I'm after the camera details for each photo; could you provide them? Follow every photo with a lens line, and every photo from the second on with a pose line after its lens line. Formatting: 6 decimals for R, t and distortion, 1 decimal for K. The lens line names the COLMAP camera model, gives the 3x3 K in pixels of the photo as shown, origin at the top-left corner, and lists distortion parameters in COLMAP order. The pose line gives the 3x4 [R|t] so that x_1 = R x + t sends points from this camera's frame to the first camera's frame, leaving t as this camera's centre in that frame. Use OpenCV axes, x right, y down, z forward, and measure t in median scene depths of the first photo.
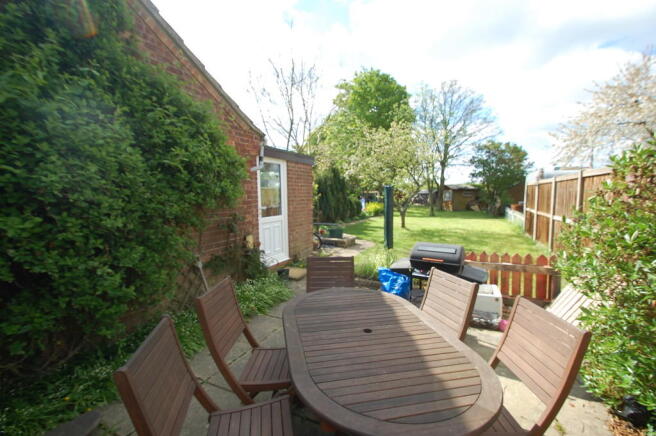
lens RADIAL K [[284.6, 0, 328.0], [0, 284.6, 218.0], [0, 0, 1]] dist [0.000919, 0.000030]
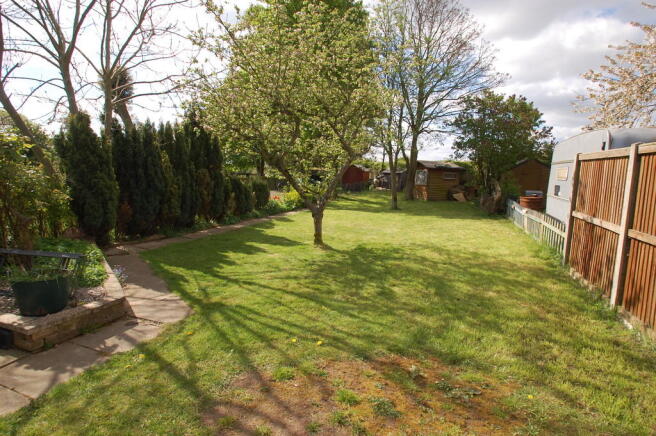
lens RADIAL K [[414.4, 0, 328.0], [0, 414.4, 218.0], [0, 0, 1]] dist [-0.002666, -0.000993]
pose [[0.984804, 0.018425, 0.172690, 0.077318], [-0.023902, 0.999273, 0.029688, -0.012986], [-0.172017, -0.033364, 0.984529, 0.158419]]
